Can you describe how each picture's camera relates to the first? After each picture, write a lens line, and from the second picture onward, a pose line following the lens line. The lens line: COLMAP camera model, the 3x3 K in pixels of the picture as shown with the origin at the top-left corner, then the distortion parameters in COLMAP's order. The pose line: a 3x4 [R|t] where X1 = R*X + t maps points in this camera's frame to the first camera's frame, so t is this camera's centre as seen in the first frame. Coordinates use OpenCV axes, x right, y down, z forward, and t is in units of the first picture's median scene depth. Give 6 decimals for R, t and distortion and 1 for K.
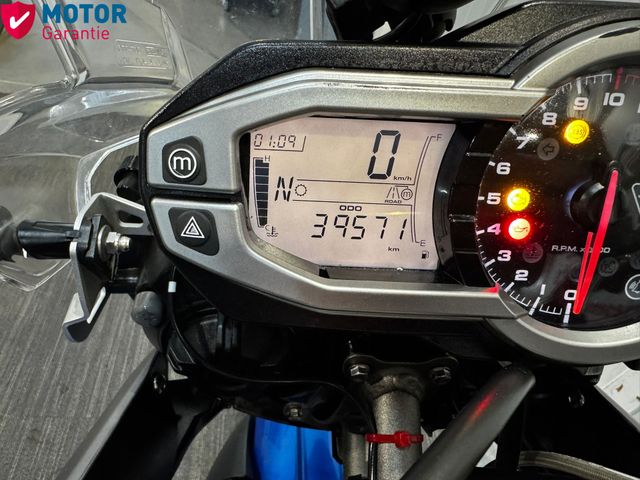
lens RADIAL K [[462.0, 0, 320.0], [0, 462.0, 240.0], [0, 0, 1]] dist [-0.008394, 0.007398]
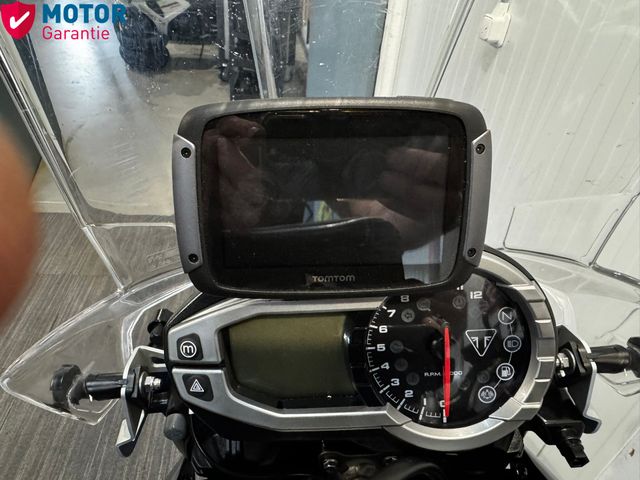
lens RADIAL K [[462.0, 0, 320.0], [0, 462.0, 240.0], [0, 0, 1]] dist [-0.008394, 0.007398]
pose [[0.993408, -0.103993, -0.048239, 0.201821], [0.094946, 0.982192, -0.162124, -0.154987], [0.064240, 0.156475, 0.985591, -0.467165]]
